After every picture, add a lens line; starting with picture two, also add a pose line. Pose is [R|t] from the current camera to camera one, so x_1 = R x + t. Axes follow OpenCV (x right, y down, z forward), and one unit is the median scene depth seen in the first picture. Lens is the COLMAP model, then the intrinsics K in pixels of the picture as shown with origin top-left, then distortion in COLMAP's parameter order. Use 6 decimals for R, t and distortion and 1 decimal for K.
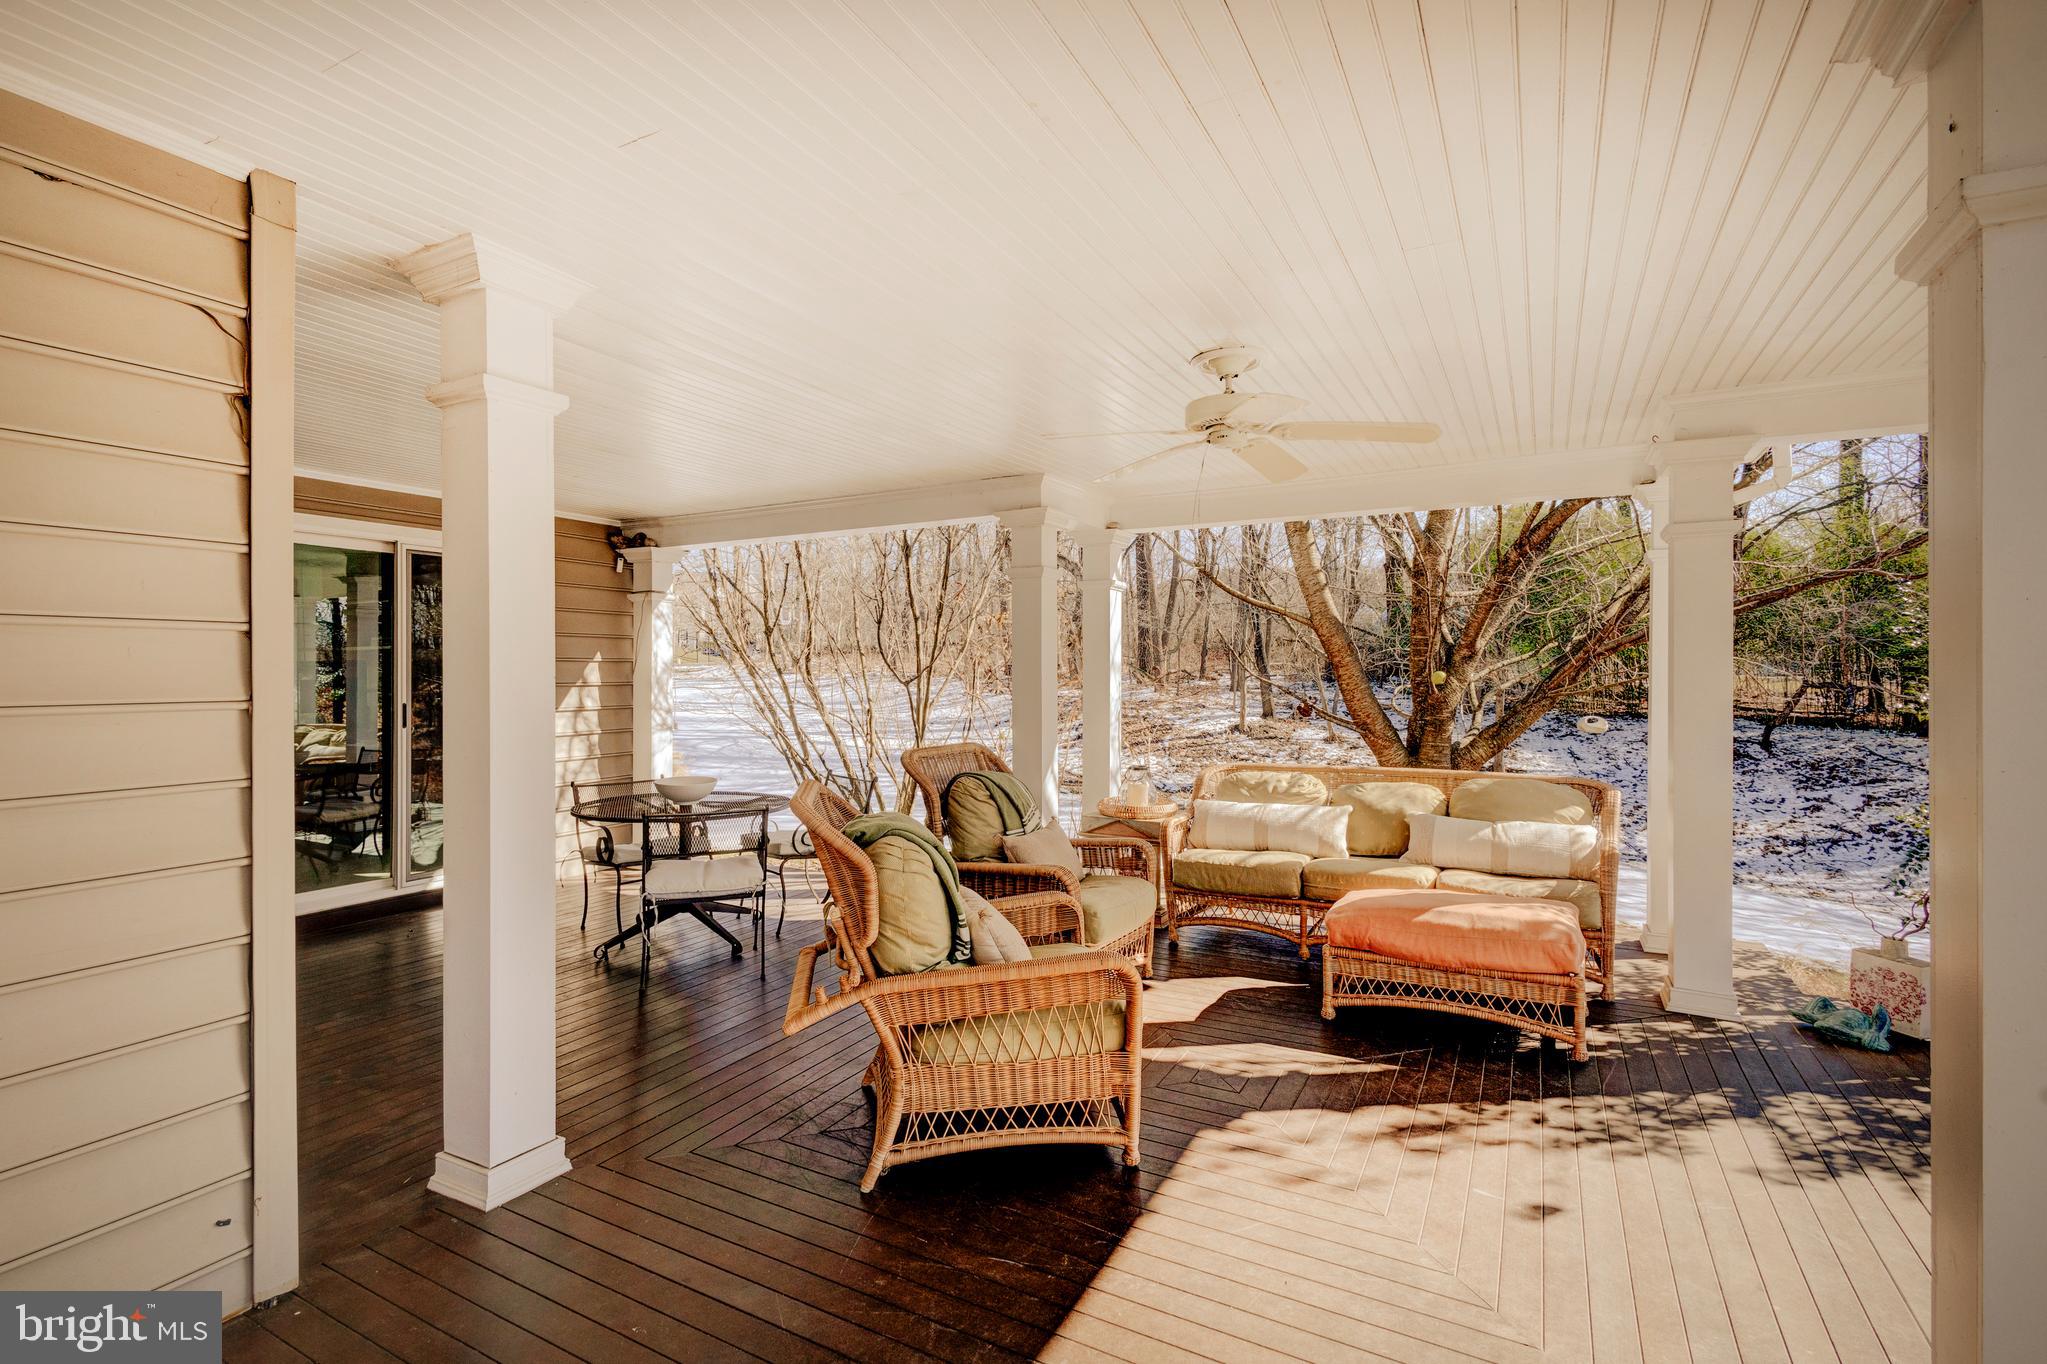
lens RADIAL K [[947.7, 0, 1009.9], [0, 947.7, 674.1], [0, 0, 1]] dist [0.003537, 0.000274]
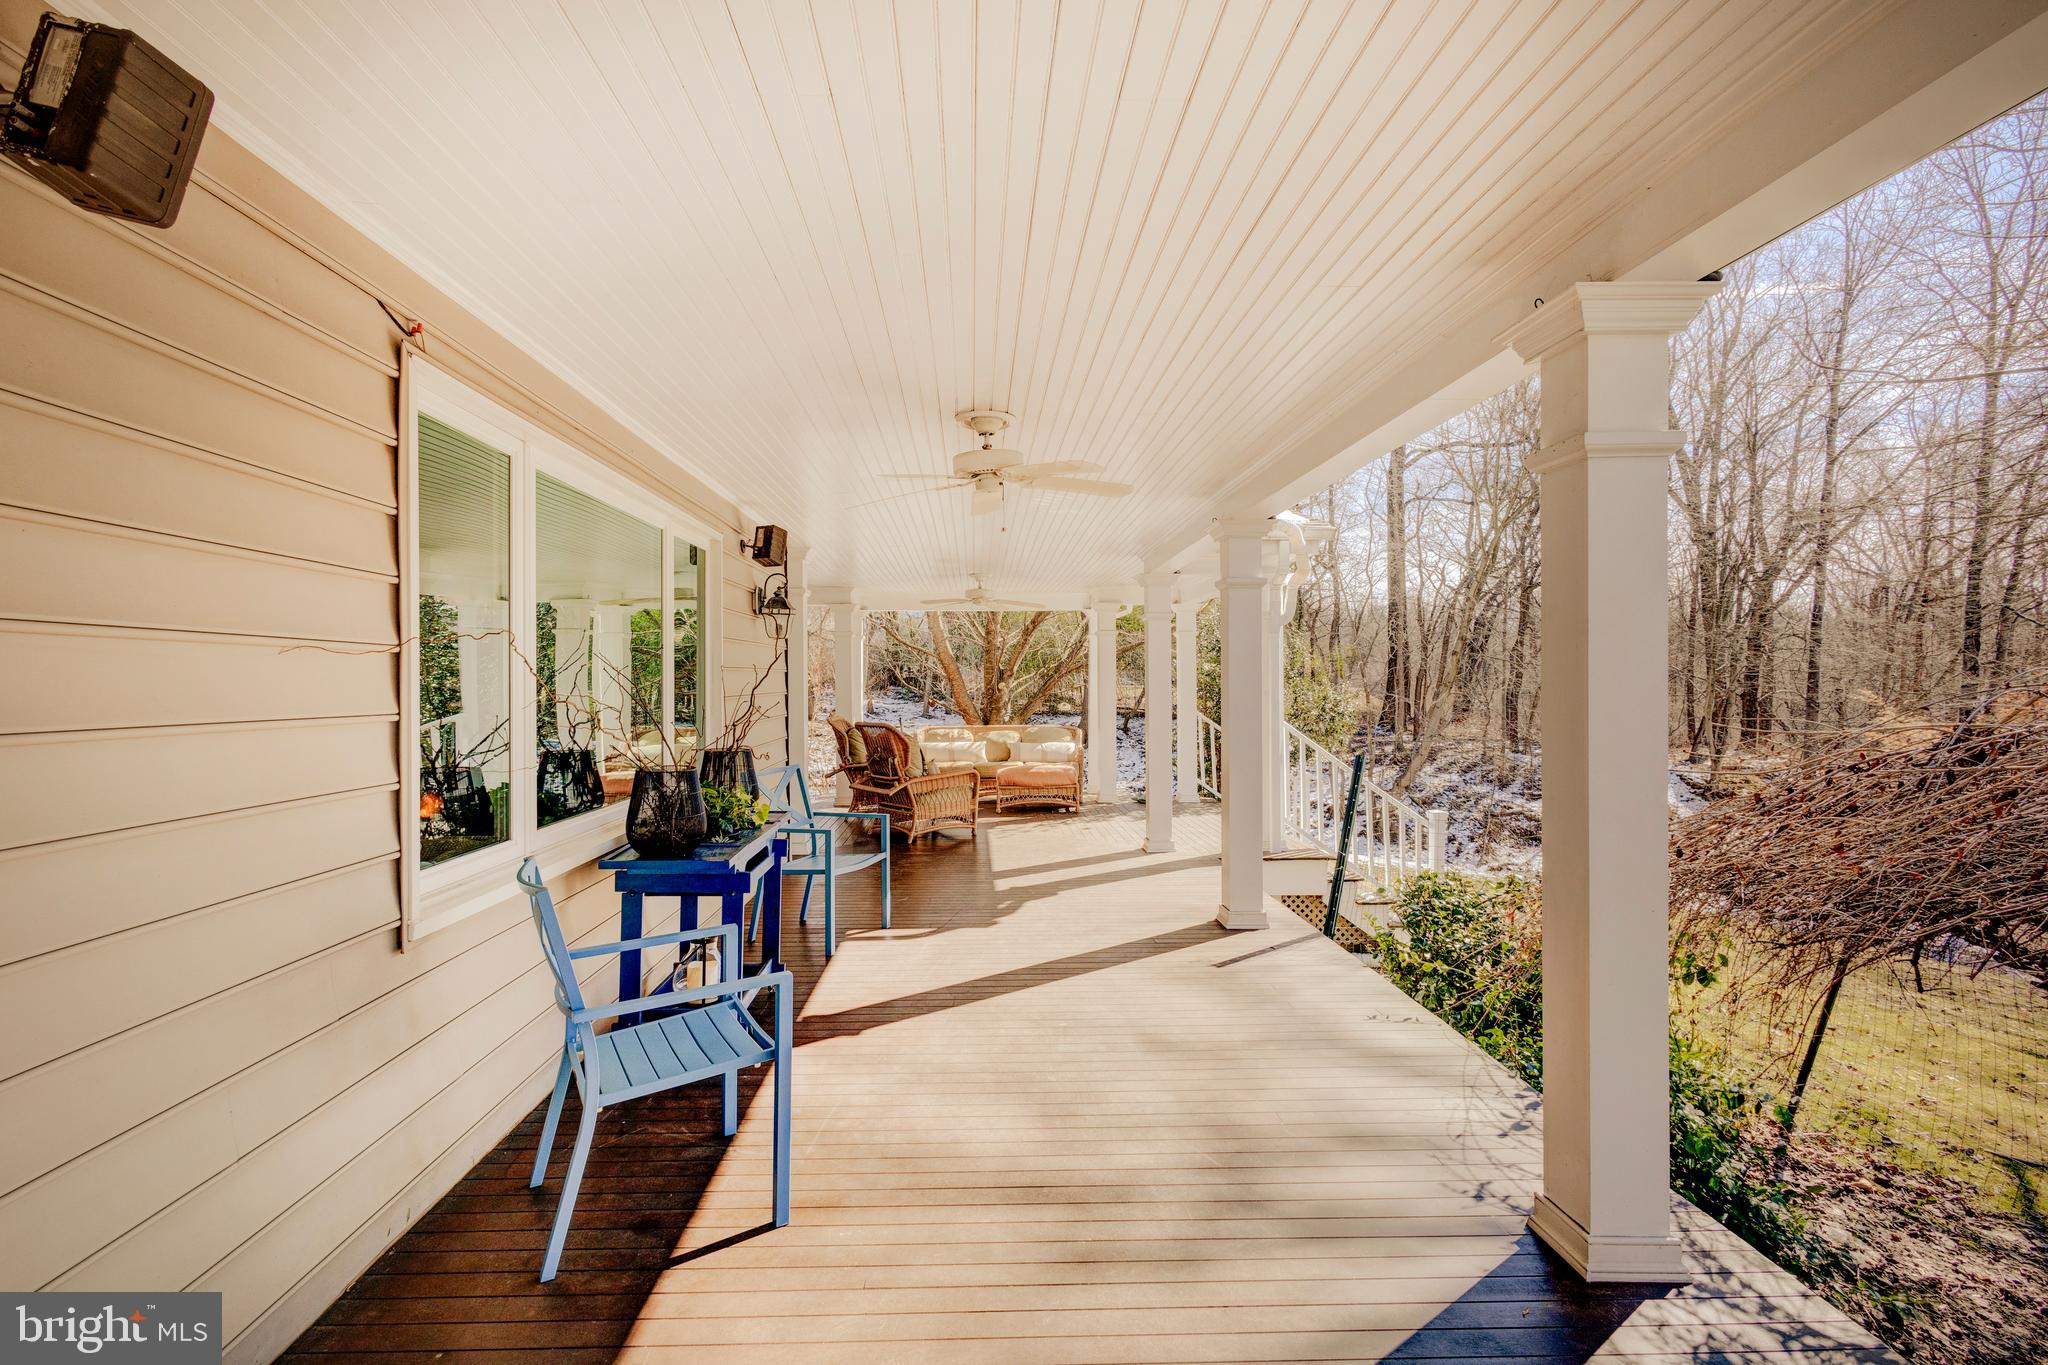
lens RADIAL K [[948.2, 0, 1020.1], [0, 948.2, 682.7], [0, 0, 1]] dist [0.003537, 0.000274]
pose [[0.846480, 0.000334, 0.532421, -0.754696], [0.000466, 0.999999, -0.001369, -0.000644], [-0.532421, 0.001407, 0.846479, -0.947223]]
